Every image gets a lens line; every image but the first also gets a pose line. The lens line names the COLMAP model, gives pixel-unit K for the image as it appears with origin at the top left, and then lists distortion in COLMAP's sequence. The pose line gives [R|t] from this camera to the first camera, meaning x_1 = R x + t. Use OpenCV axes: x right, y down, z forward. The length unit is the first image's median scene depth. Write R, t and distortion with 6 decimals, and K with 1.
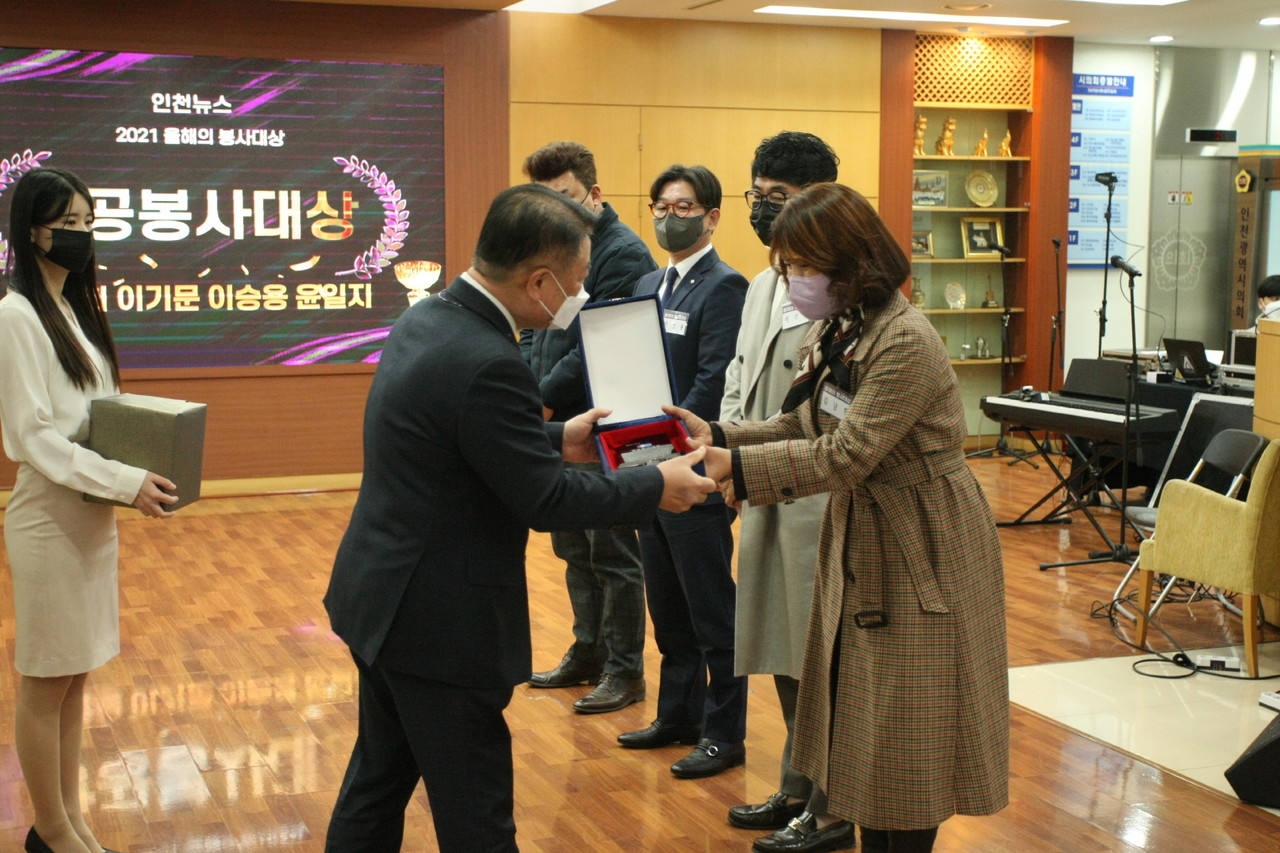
lens RADIAL K [[1781.7, 0, 625.8], [0, 1781.7, 428.5], [0, 0, 1]] dist [0.019053, 0.113991]
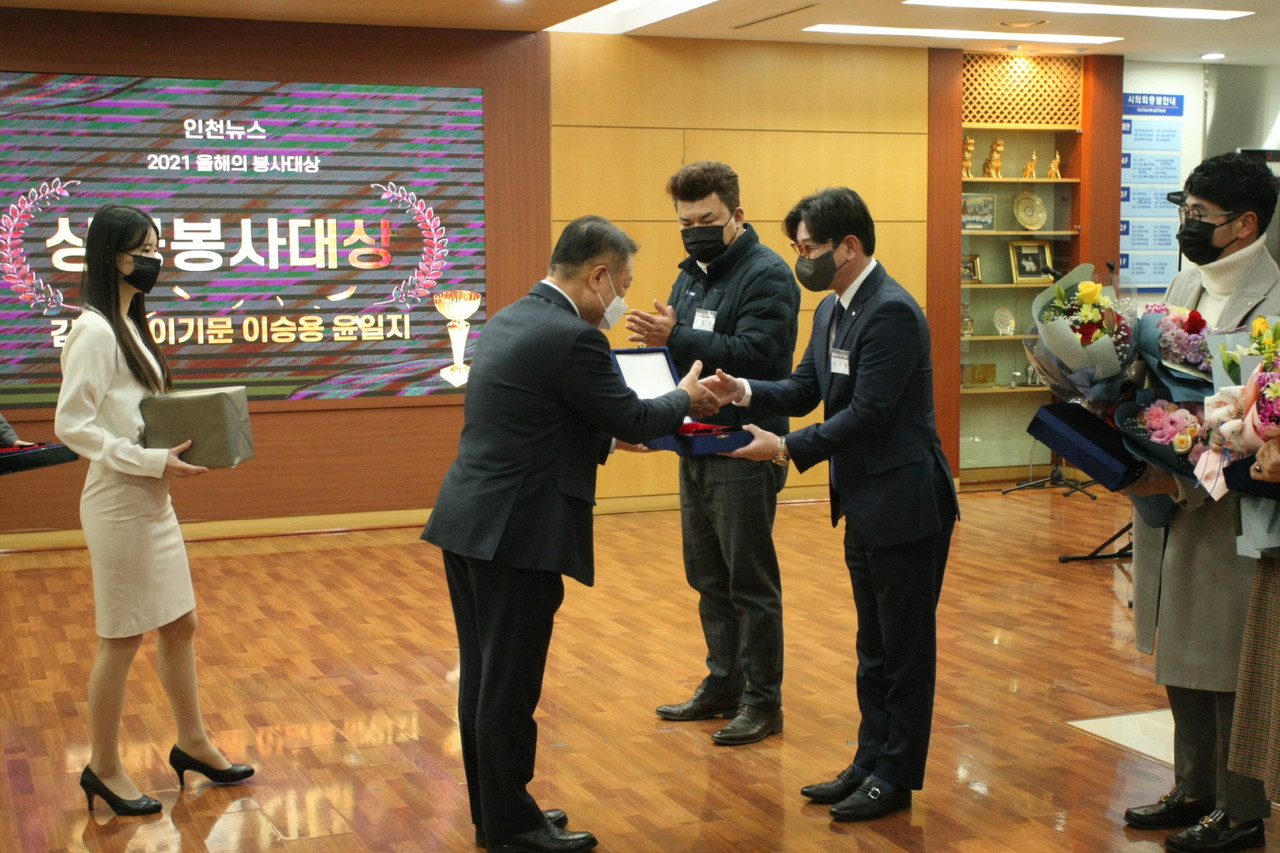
lens RADIAL K [[1781.7, 0, 625.8], [0, 1781.7, 428.5], [0, 0, 1]] dist [0.019053, 0.113991]
pose [[0.999951, -0.008970, 0.004161, -0.027309], [0.009042, 0.999802, -0.017732, -0.000960], [-0.004001, 0.017769, 0.999834, 0.031841]]
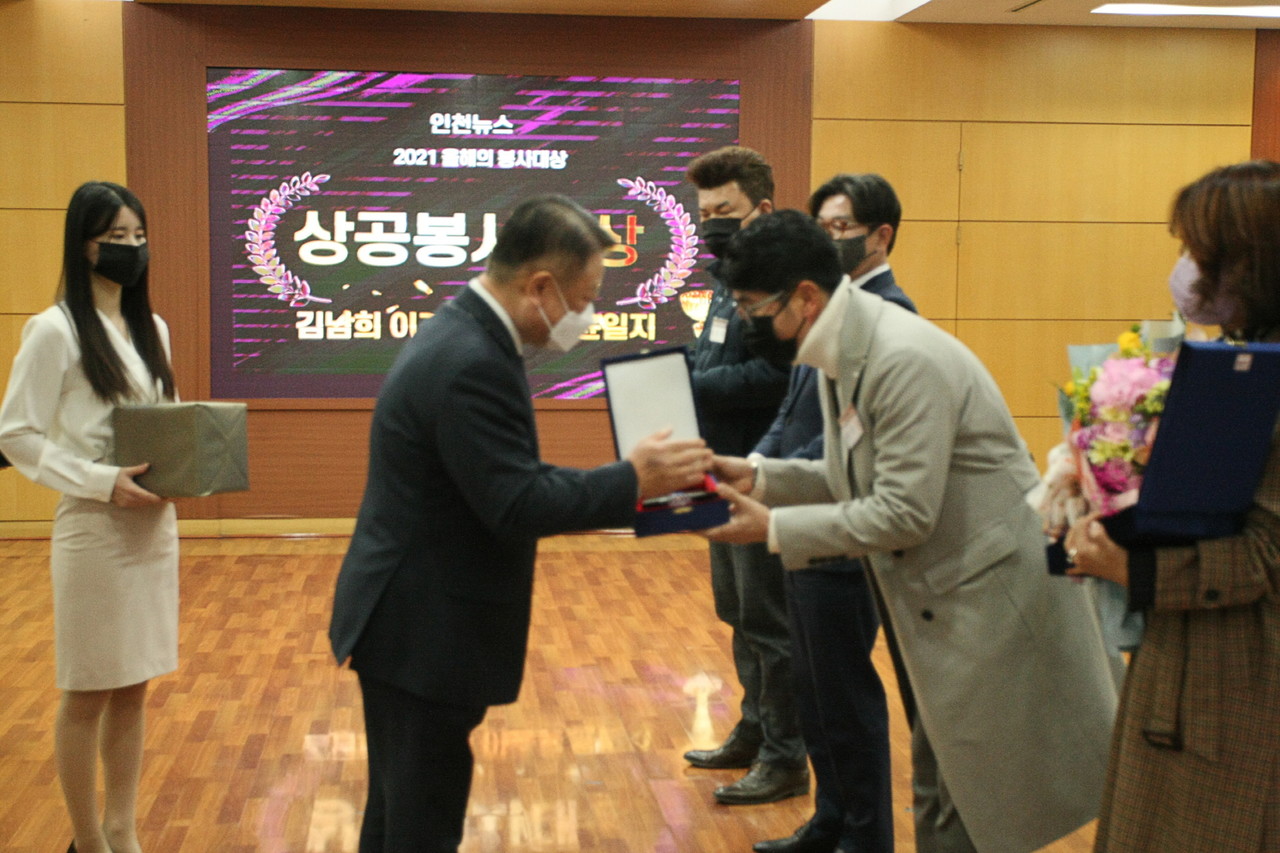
lens RADIAL K [[1781.7, 0, 625.8], [0, 1781.7, 428.5], [0, 0, 1]] dist [0.019053, 0.113991]
pose [[0.967411, 0.030948, -0.251314, 0.071422], [-0.035899, 0.999241, -0.015139, -0.005856], [0.250655, 0.023668, 0.967787, 0.083724]]
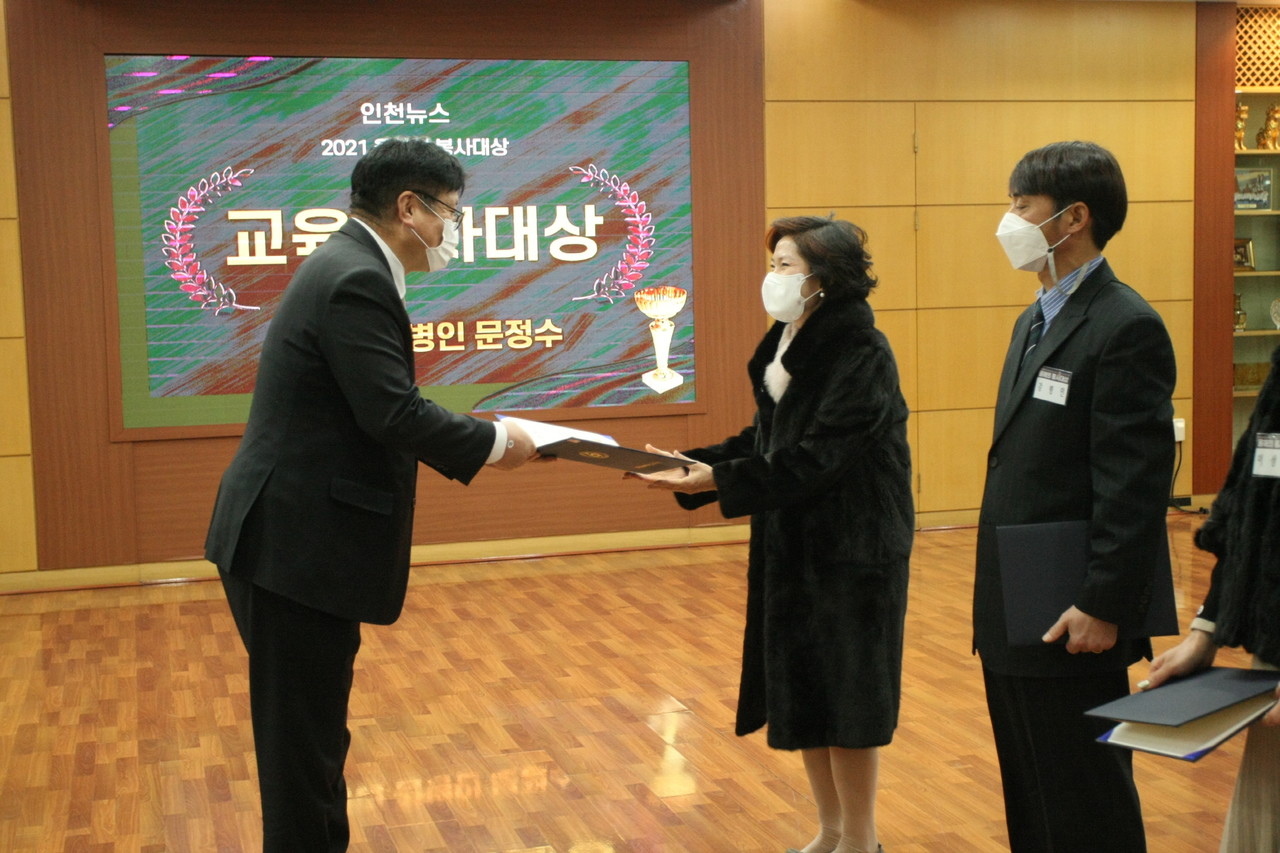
lens RADIAL K [[1781.7, 0, 625.8], [0, 1781.7, 428.5], [0, 0, 1]] dist [0.019053, 0.113991]
pose [[0.994894, -0.015111, -0.099791, -0.044185], [0.013442, 0.999759, -0.017370, -0.009852], [0.100029, 0.015939, 0.994857, 0.127042]]
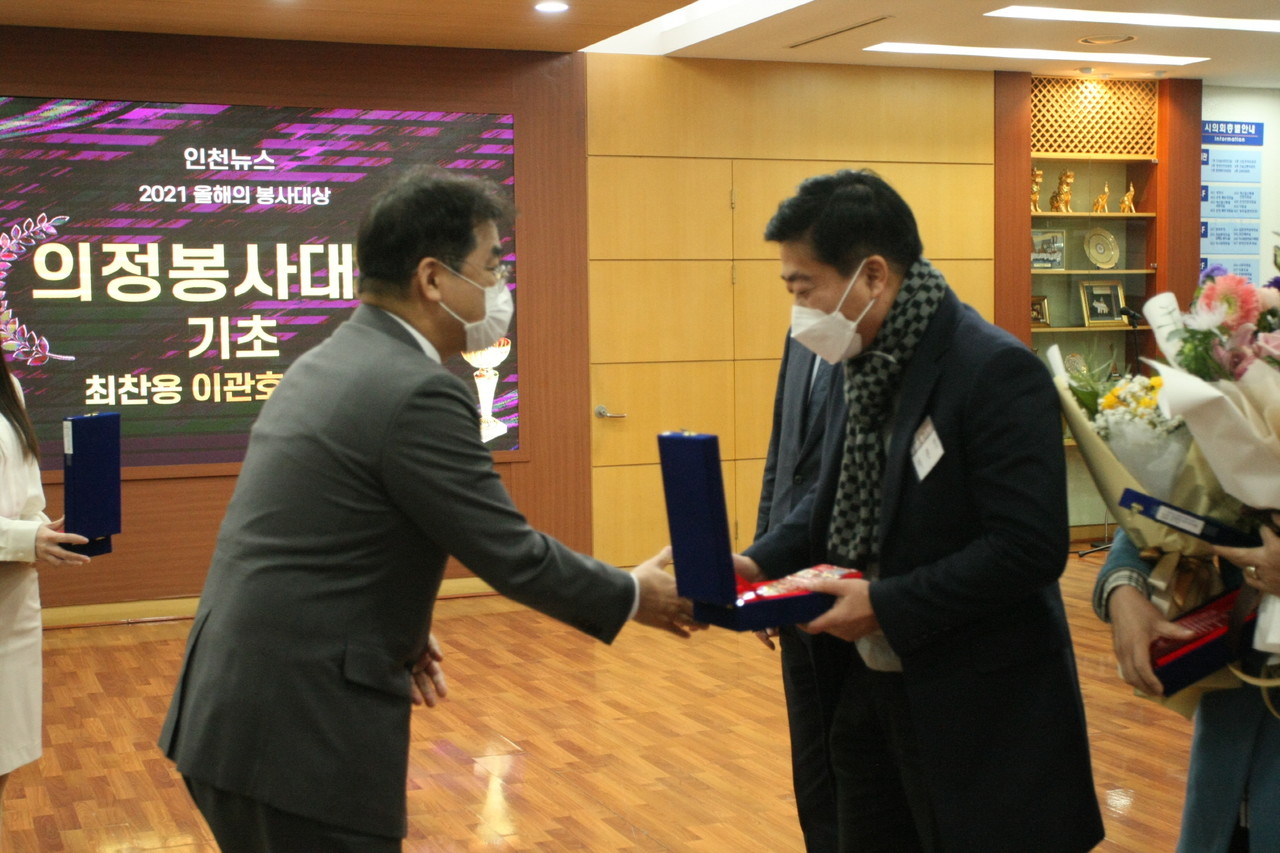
lens RADIAL K [[1781.7, 0, 625.8], [0, 1781.7, 428.5], [0, 0, 1]] dist [0.019053, 0.113991]
pose [[0.999828, -0.014276, 0.011810, -0.053583], [0.014800, 0.998851, -0.045575, -0.007380], [-0.011145, 0.045742, 0.998891, 0.117264]]
